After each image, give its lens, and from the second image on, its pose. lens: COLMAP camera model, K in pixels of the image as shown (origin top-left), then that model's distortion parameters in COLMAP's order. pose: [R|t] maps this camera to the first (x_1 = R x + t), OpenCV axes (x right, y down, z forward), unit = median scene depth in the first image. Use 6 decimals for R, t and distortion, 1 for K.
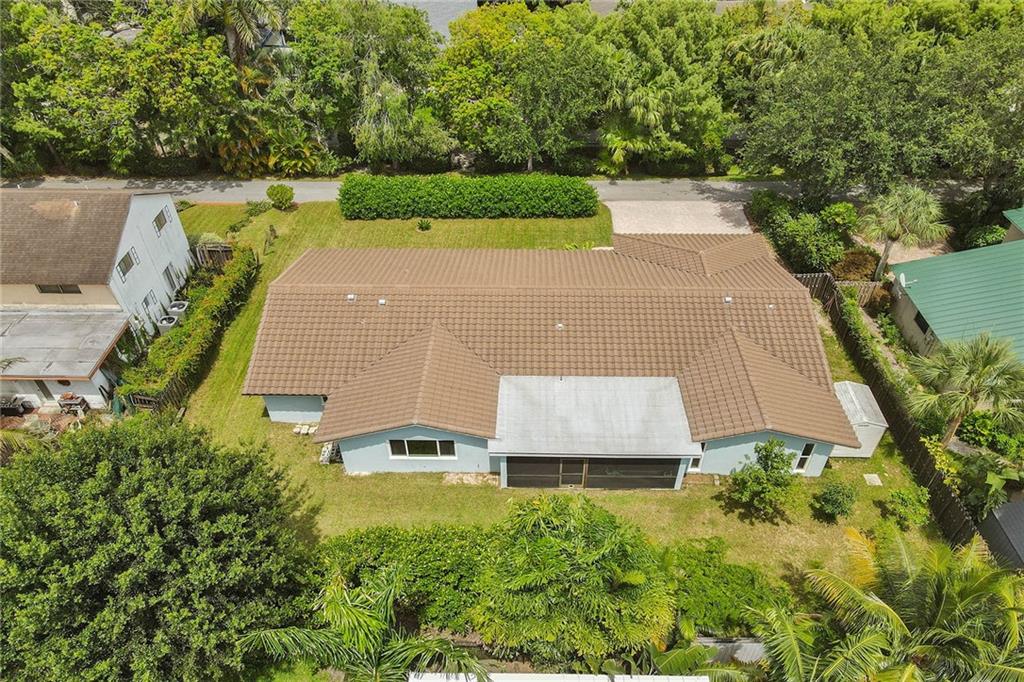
lens RADIAL K [[724.4, 0, 512.4], [0, 724.4, 342.2], [0, 0, 1]] dist [-0.002005, 0.001586]
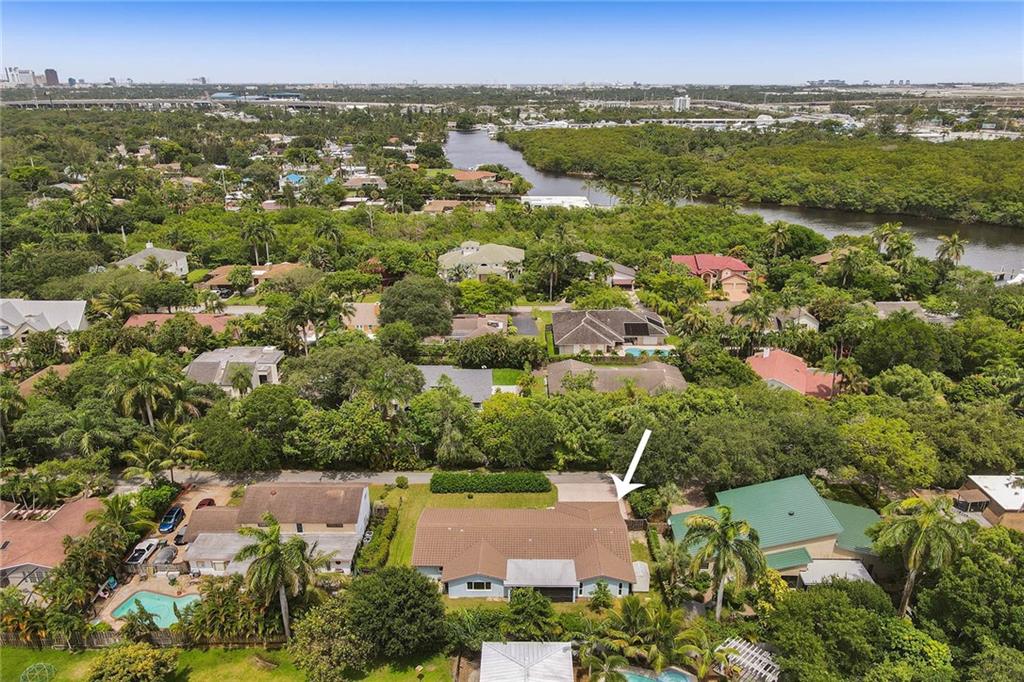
lens RADIAL K [[724.4, 0, 513.1], [0, 724.4, 344.6], [0, 0, 1]] dist [-0.002005, 0.001586]
pose [[0.999957, 0.002052, 0.009008, -0.015218], [0.000961, 0.946624, -0.322340, 0.107368], [-0.009189, 0.322335, 0.946581, -1.198002]]
